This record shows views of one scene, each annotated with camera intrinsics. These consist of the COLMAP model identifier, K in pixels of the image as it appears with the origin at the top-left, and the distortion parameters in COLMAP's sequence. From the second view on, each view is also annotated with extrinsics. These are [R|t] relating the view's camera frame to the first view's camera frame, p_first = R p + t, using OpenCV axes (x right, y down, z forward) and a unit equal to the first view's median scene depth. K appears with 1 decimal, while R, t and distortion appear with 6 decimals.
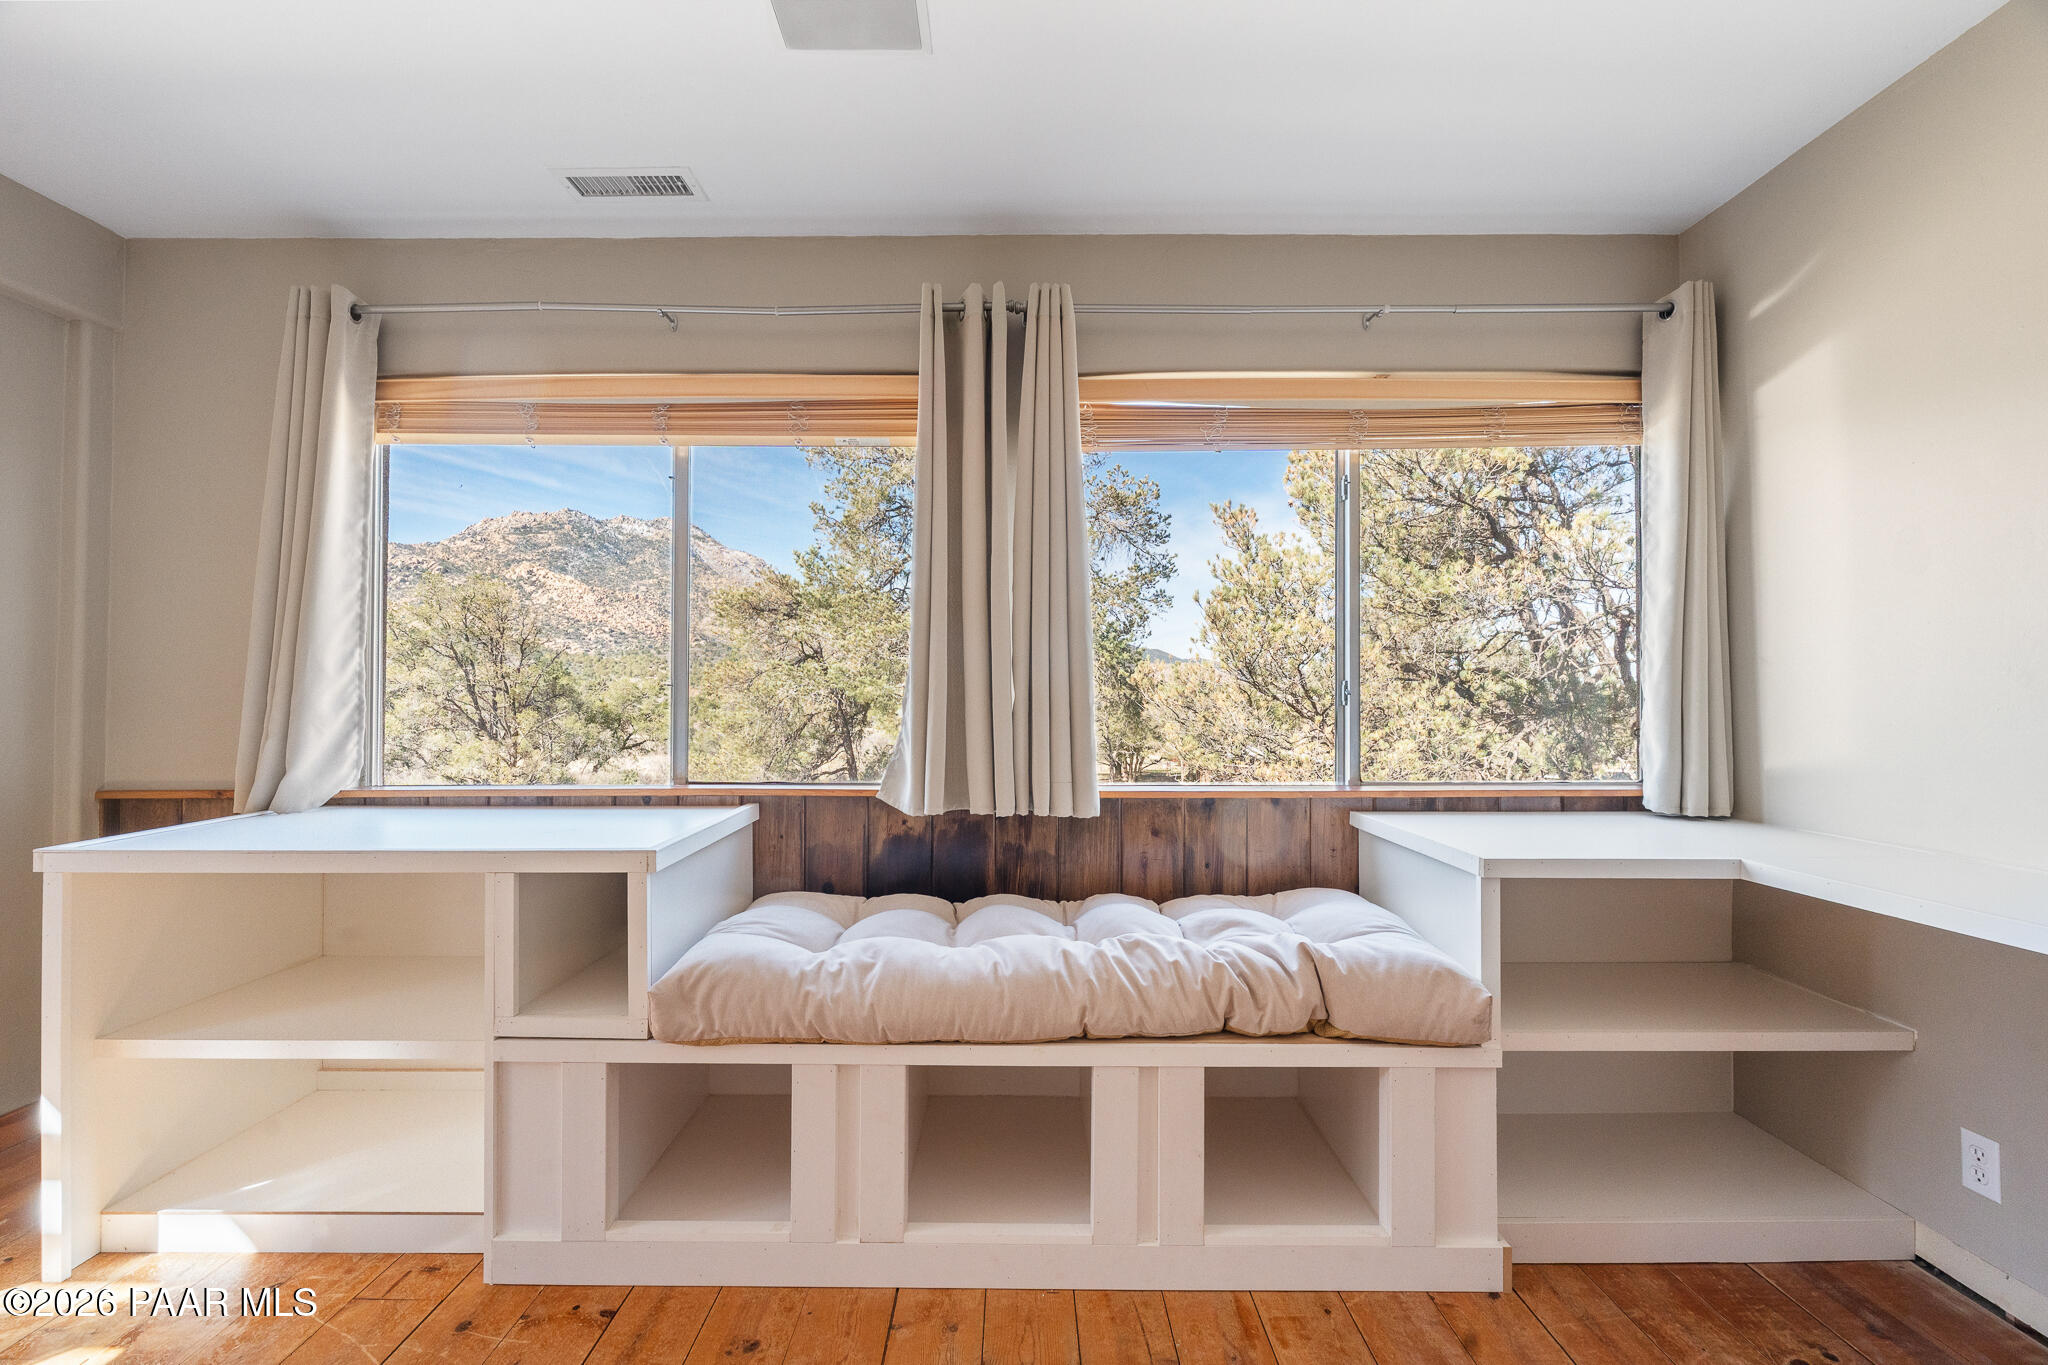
lens RADIAL K [[896.7, 0, 1017.7], [0, 896.7, 680.7], [0, 0, 1]] dist [-0.004362, 0.000515]
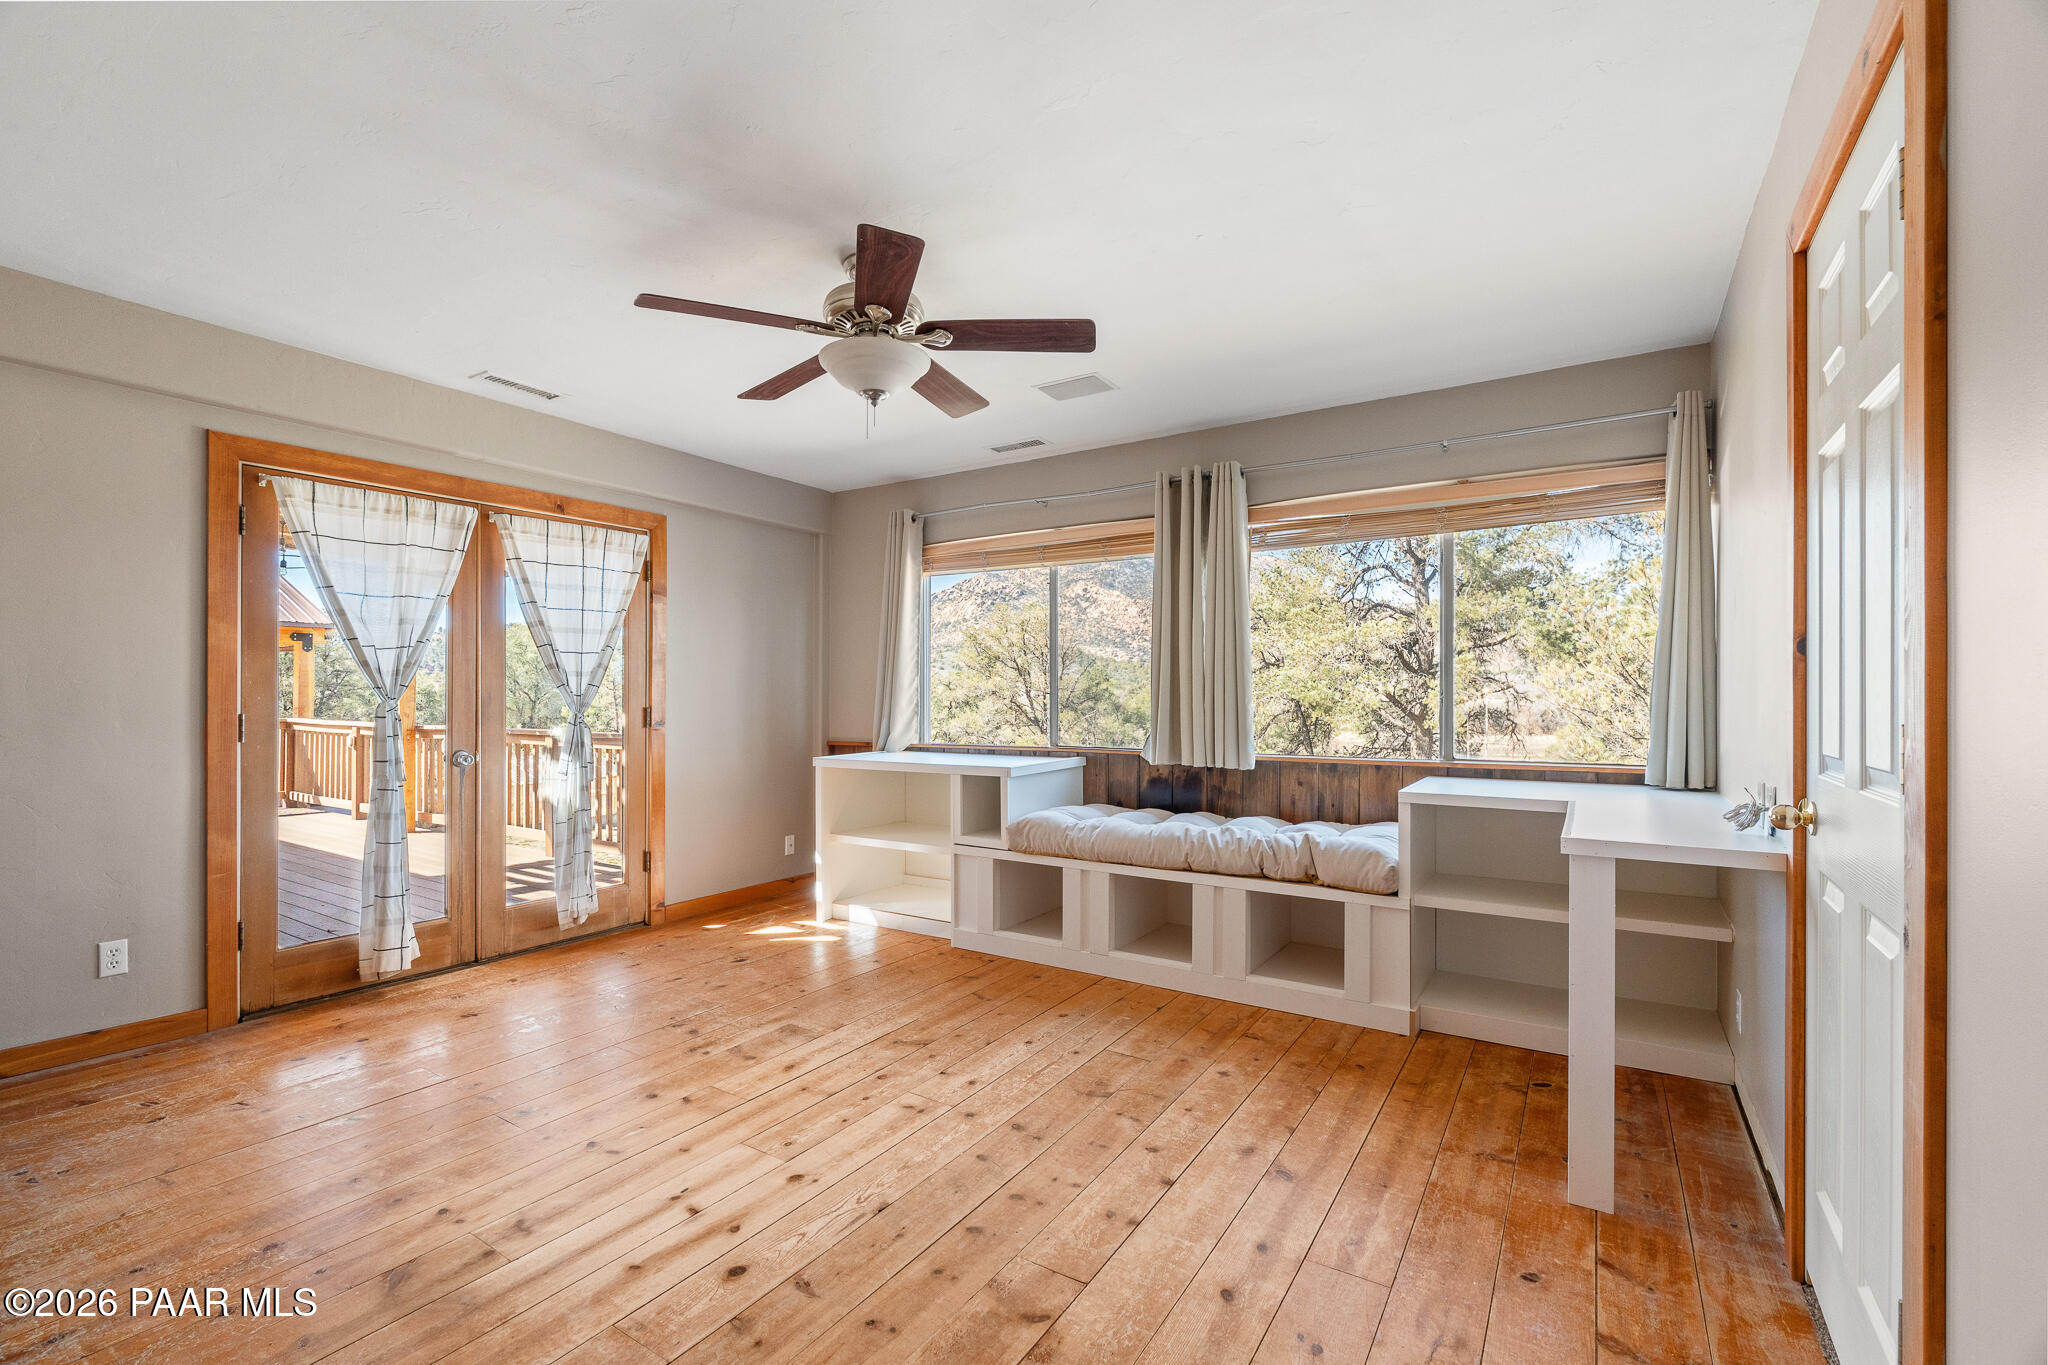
lens RADIAL K [[896.7, 0, 1017.4], [0, 896.7, 694.5], [0, 0, 1]] dist [-0.004362, 0.000515]
pose [[0.839029, -0.001769, -0.544085, 0.640629], [0.008169, 0.999923, 0.009346, -0.011929], [0.544026, -0.012287, 0.838978, -0.674926]]
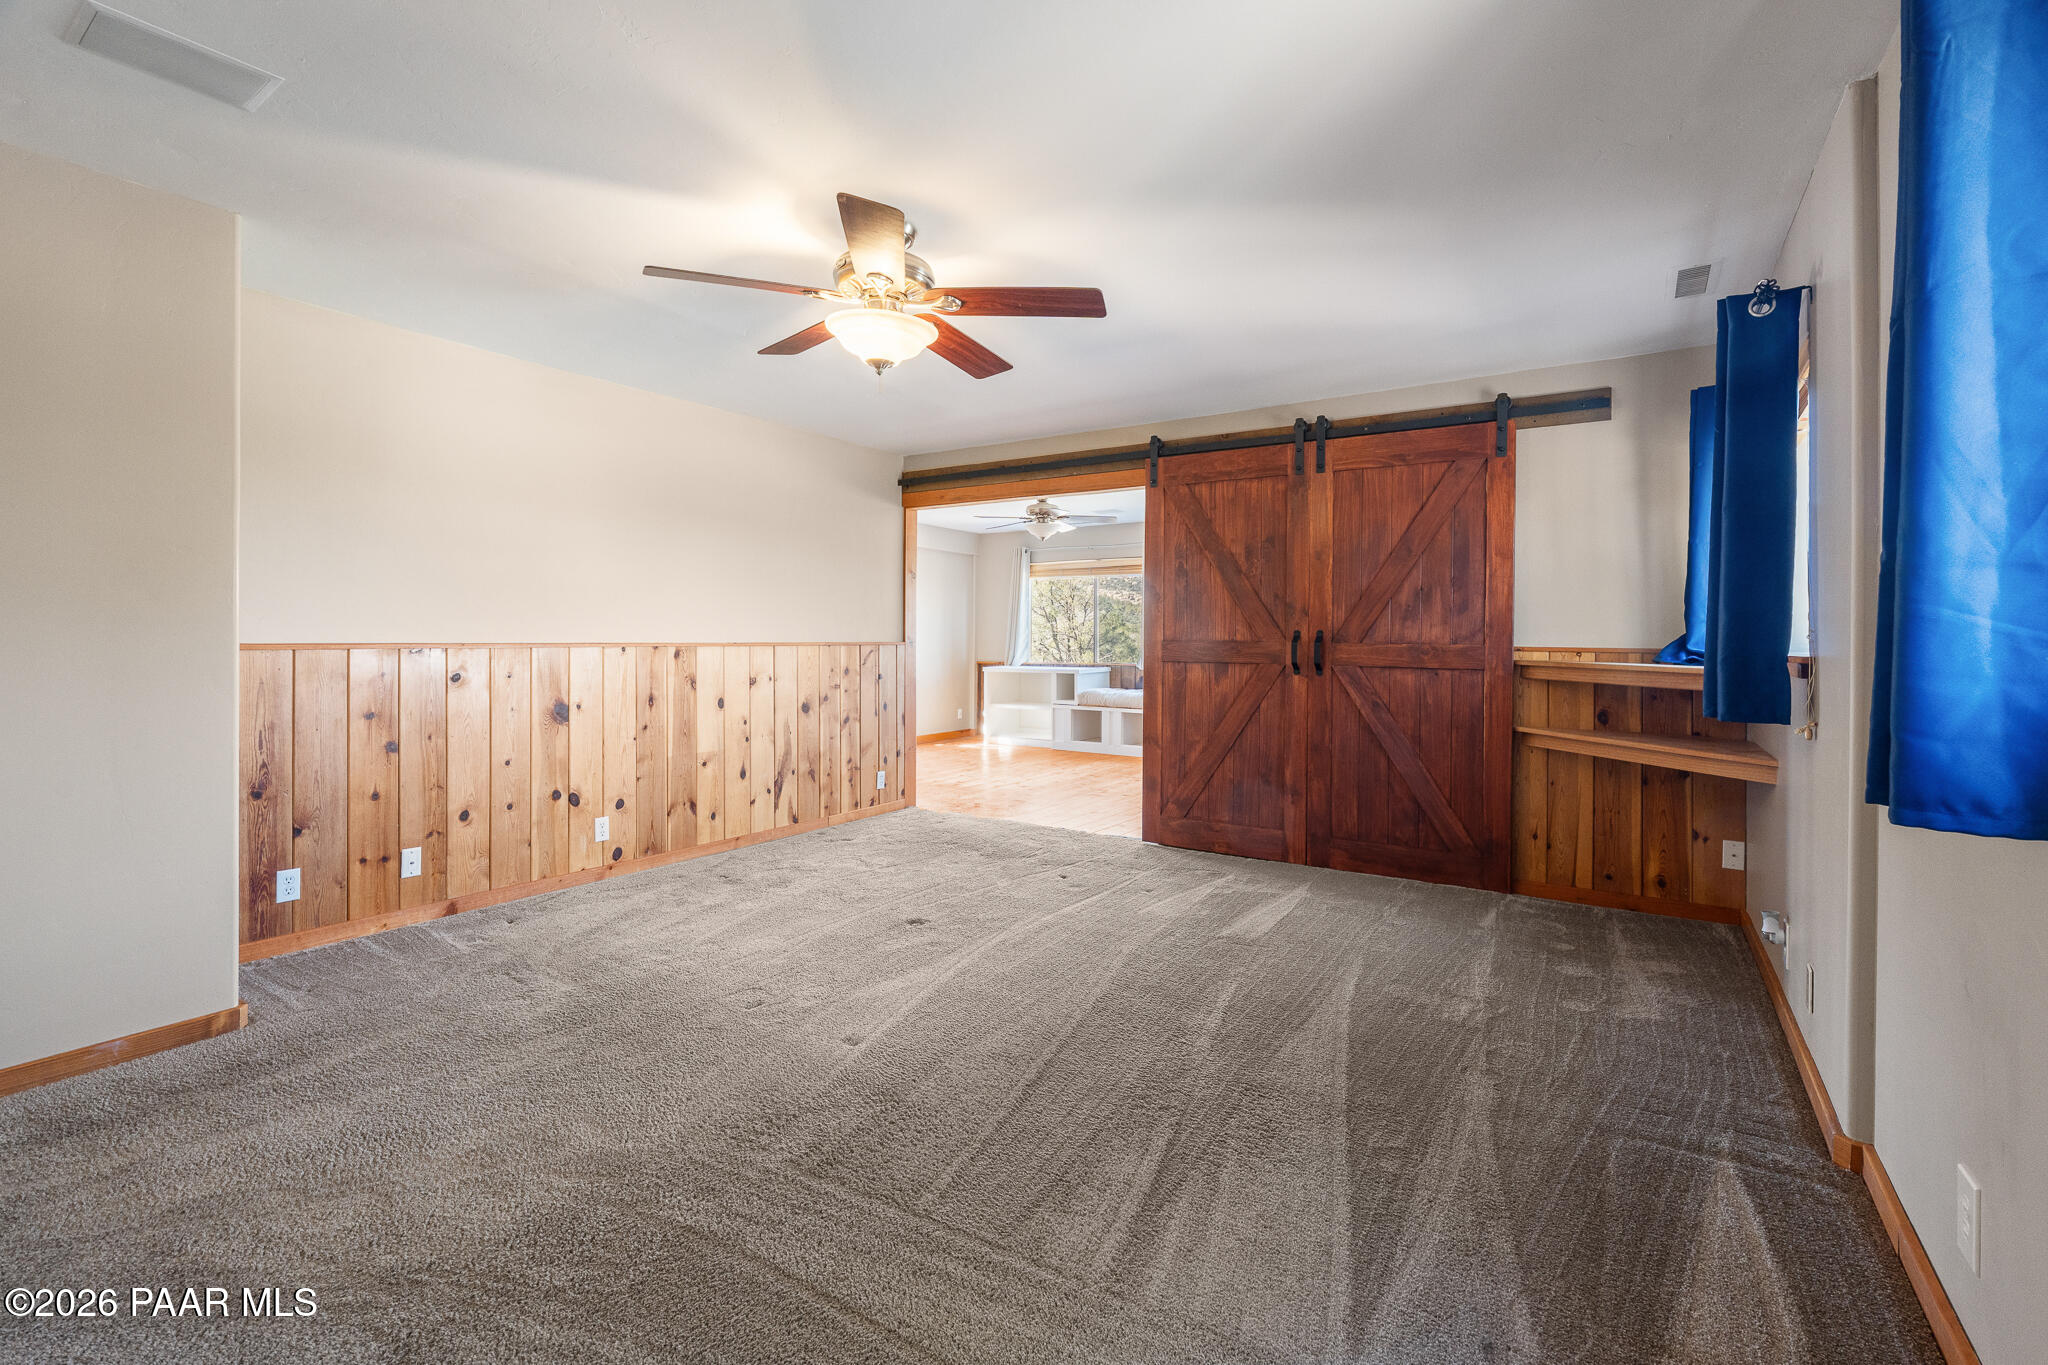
lens RADIAL K [[896.7, 0, 1008.1], [0, 896.7, 643.9], [0, 0, 1]] dist [-0.004362, 0.000515]
pose [[0.823746, 0.002893, -0.566952, 1.691666], [0.007241, 0.999852, 0.015623, -0.034048], [0.566913, -0.016975, 0.823603, -2.697647]]
